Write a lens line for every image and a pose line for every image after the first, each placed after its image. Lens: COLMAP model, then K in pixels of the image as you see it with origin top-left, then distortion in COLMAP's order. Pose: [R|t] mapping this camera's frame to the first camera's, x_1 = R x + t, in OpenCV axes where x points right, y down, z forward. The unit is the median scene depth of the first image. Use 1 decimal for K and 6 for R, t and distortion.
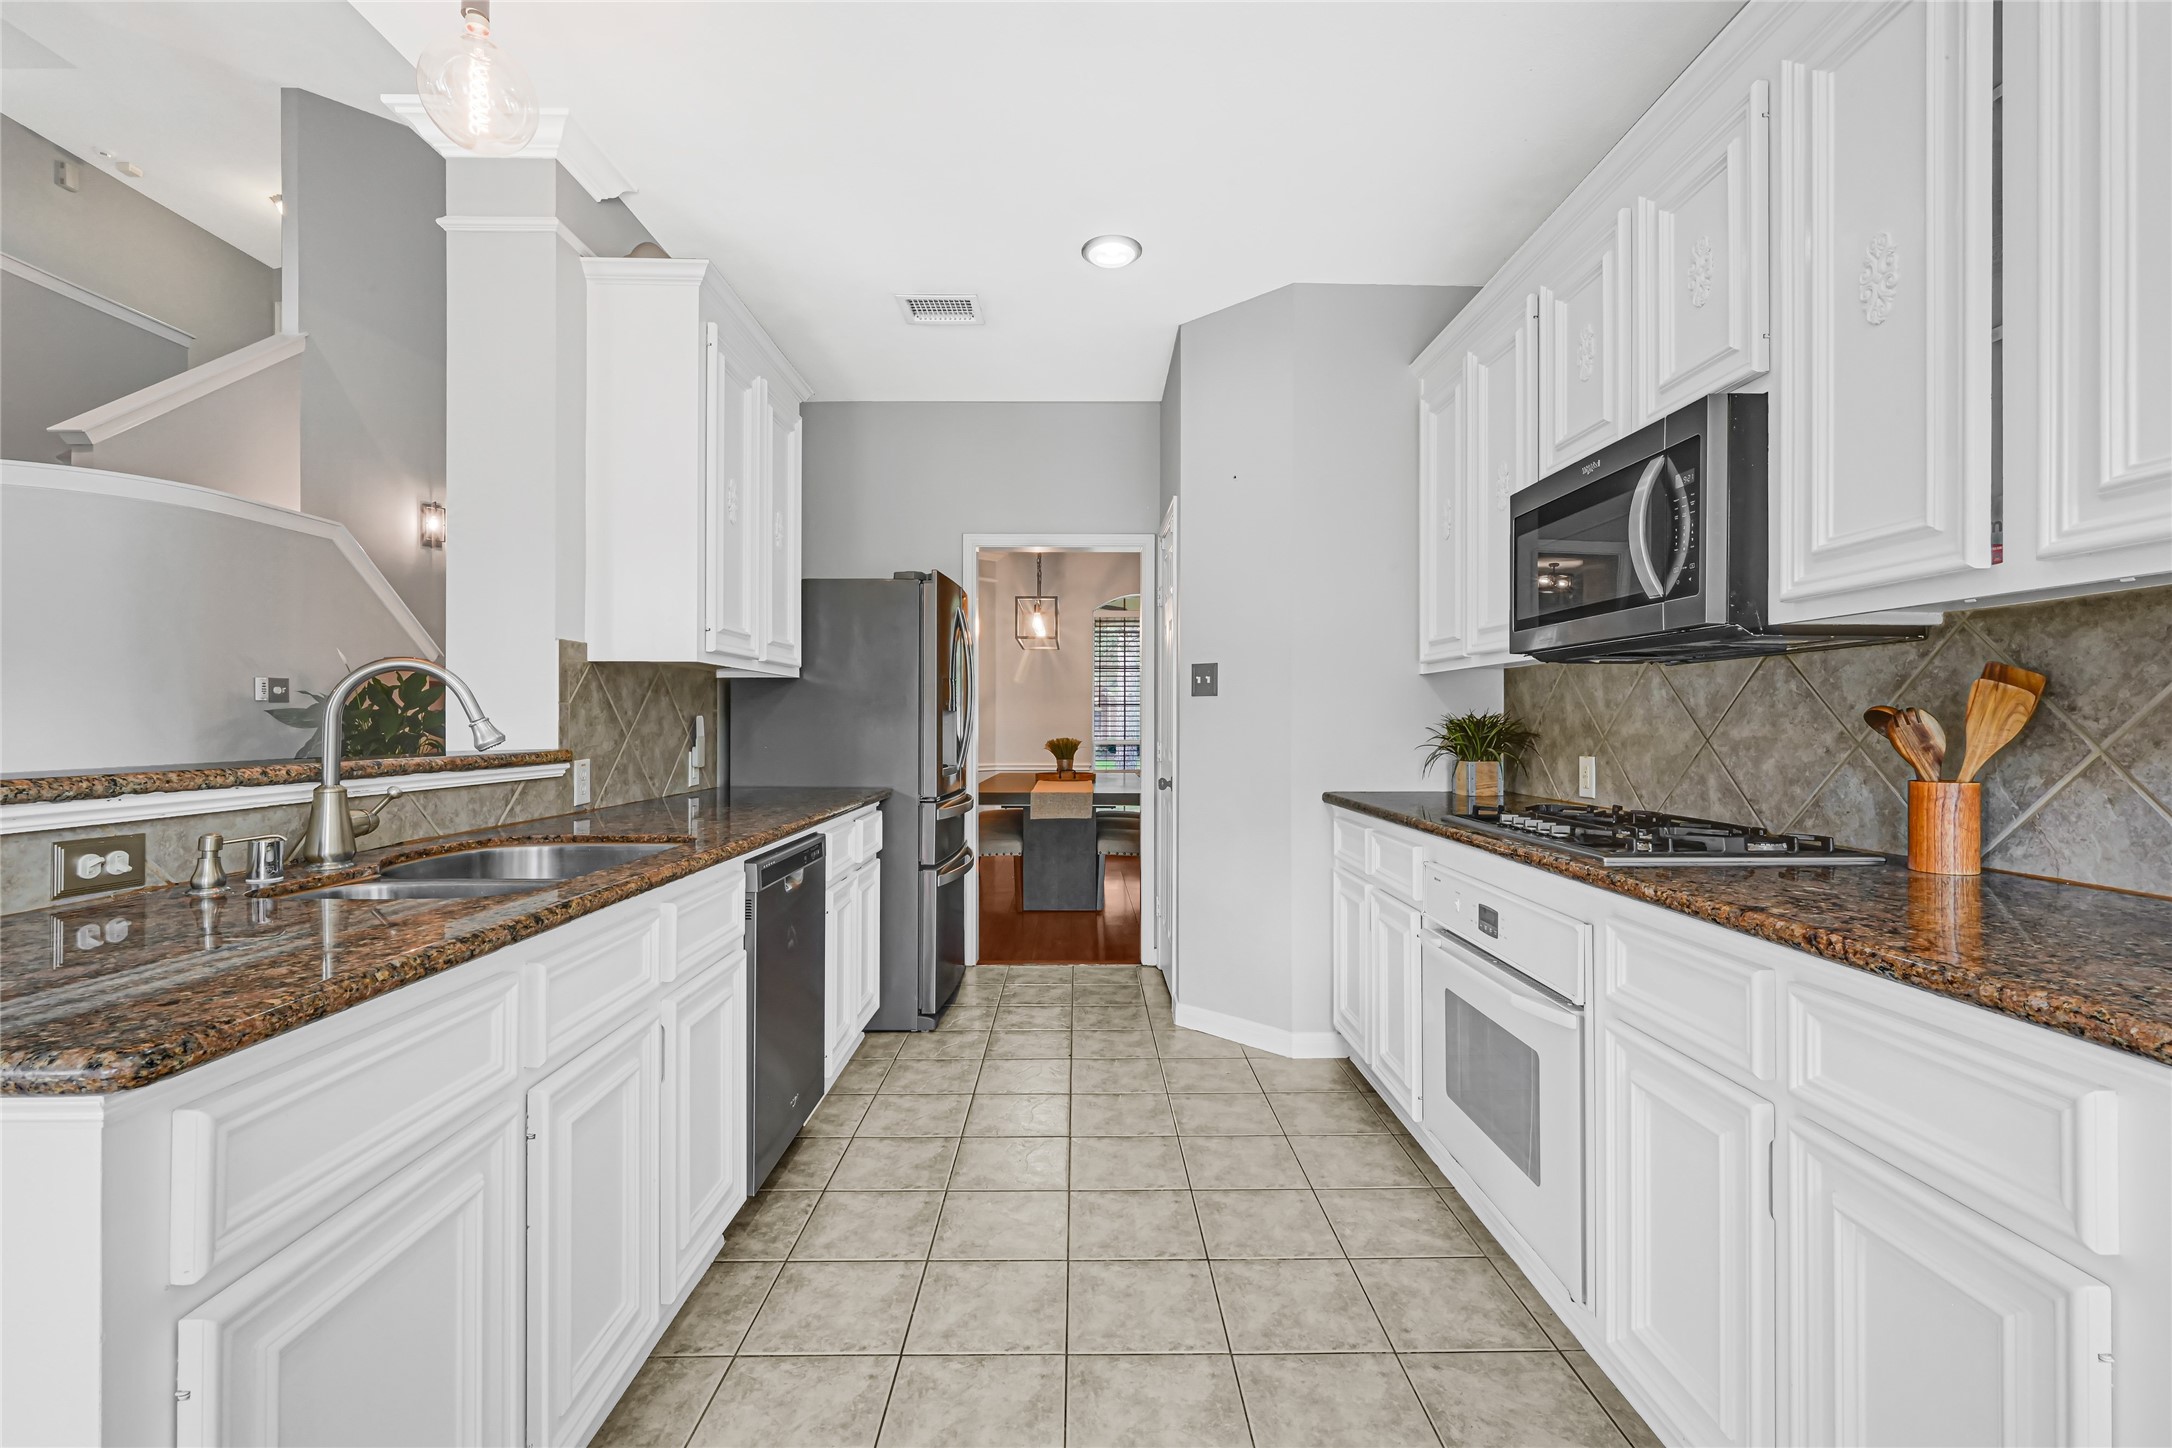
lens RADIAL K [[918.4, 0, 1078.1], [0, 918.4, 726.9], [0, 0, 1]] dist [0.000385, -0.000148]
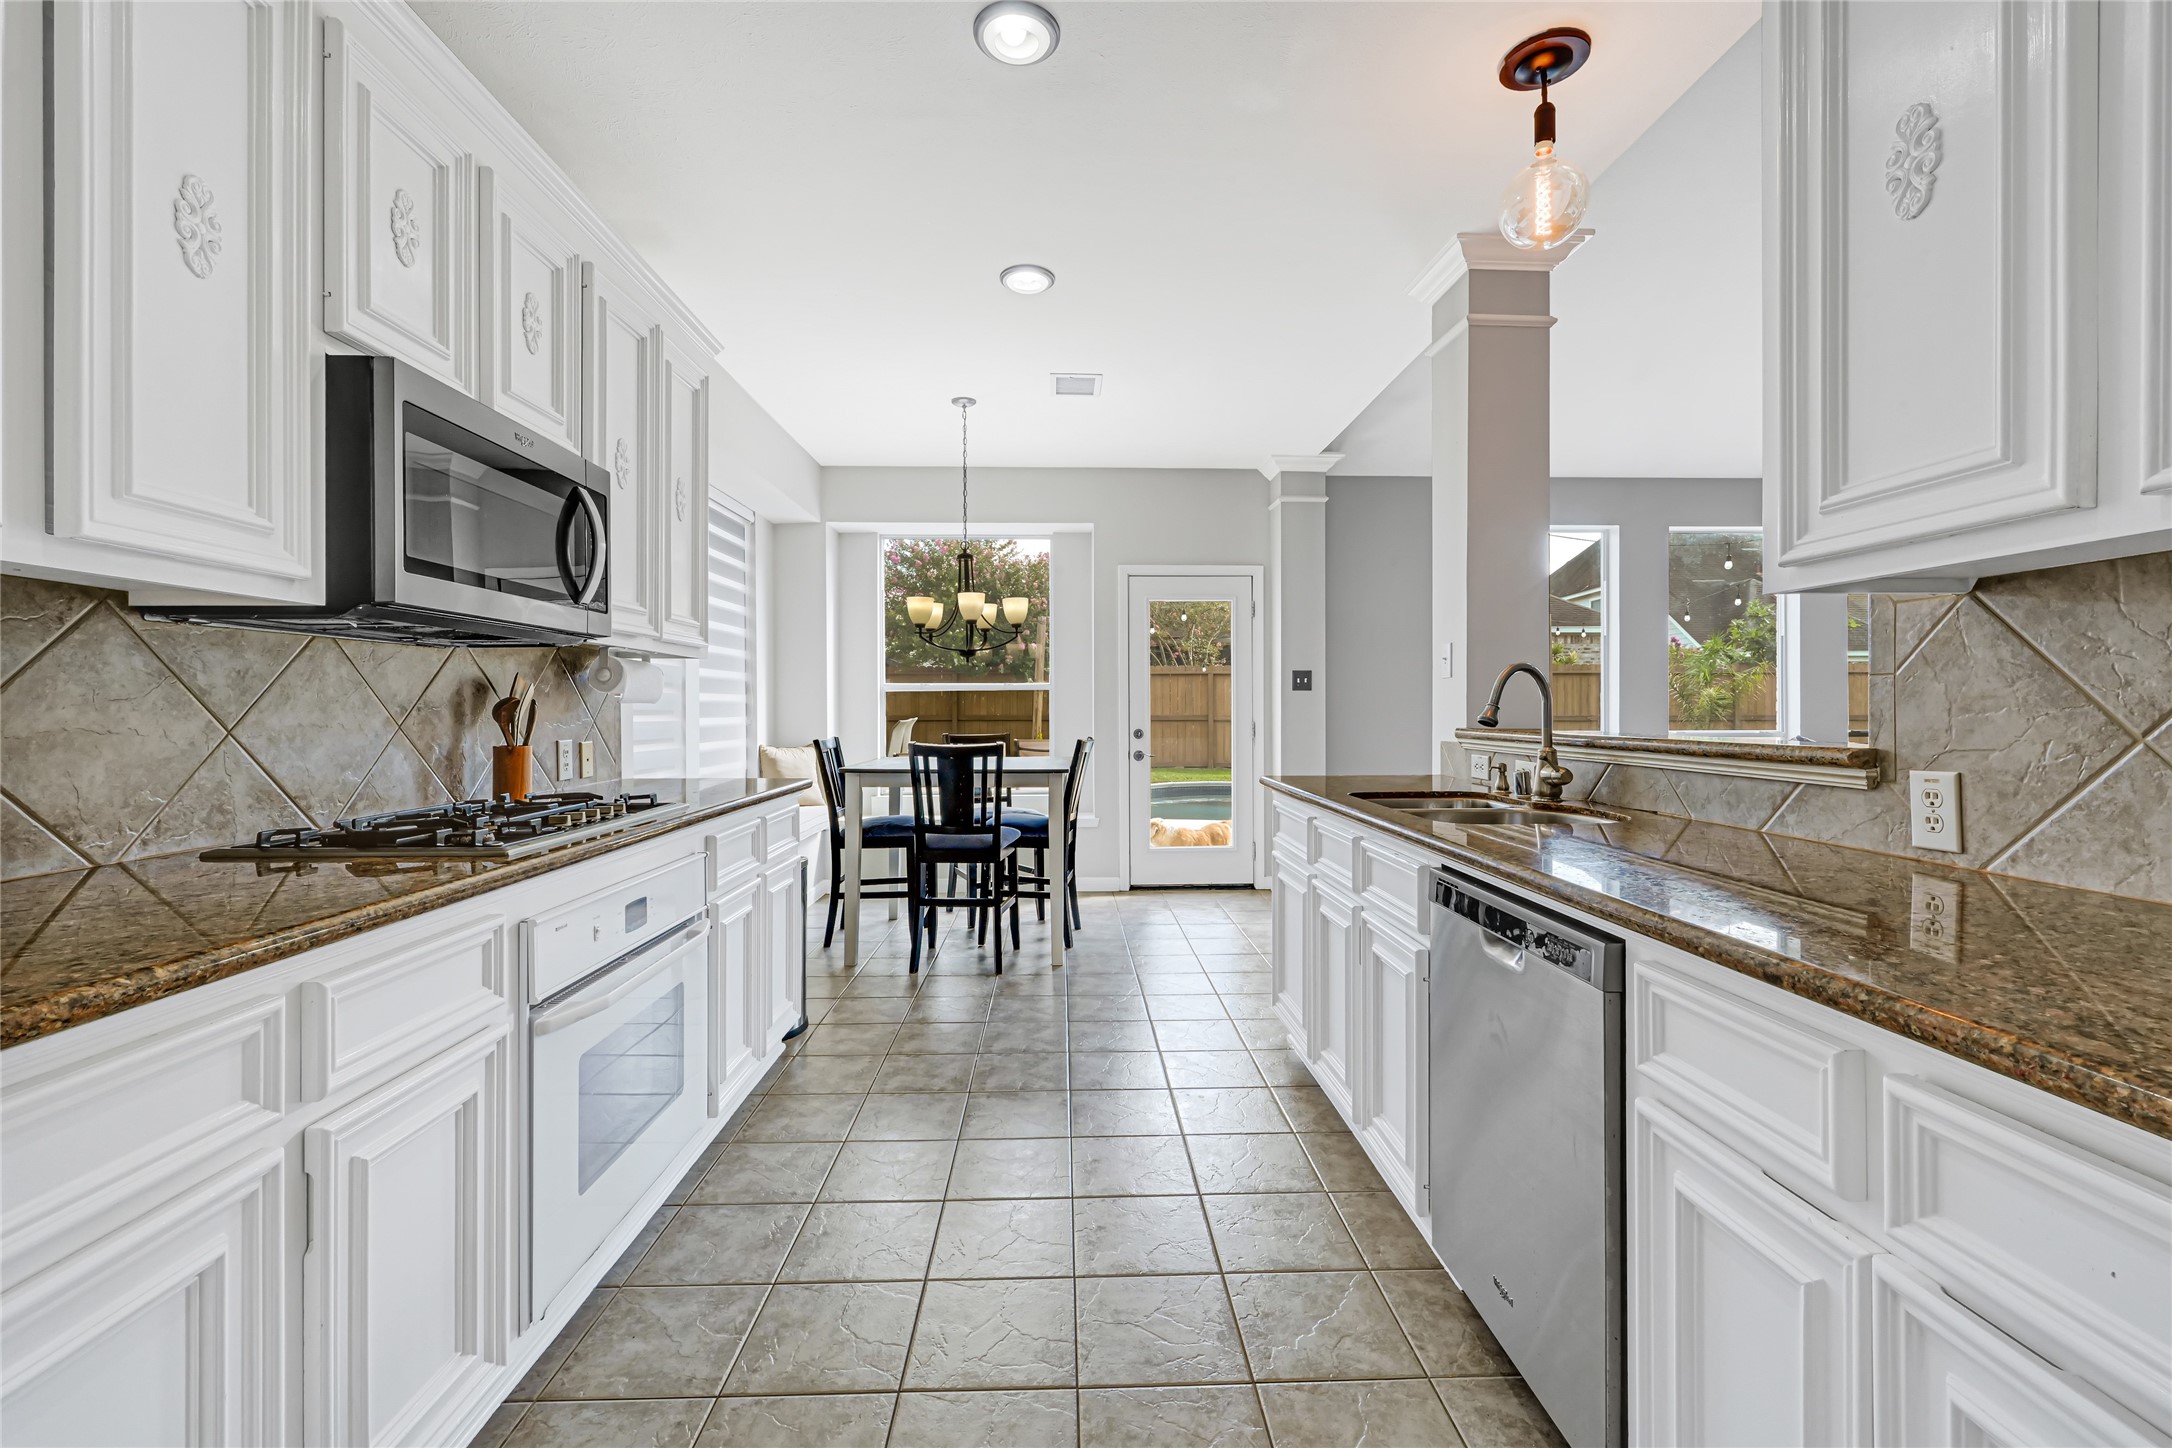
lens RADIAL K [[995.2, 0, 1085.5], [0, 995.2, 701.5], [0, 0, 1]] dist [0.001695, -0.000472]
pose [[-0.999525, 0.002262, -0.030750, 0.008331], [0.001972, 0.999953, 0.009456, -0.022659], [0.030770, 0.009391, -0.999482, 2.287594]]
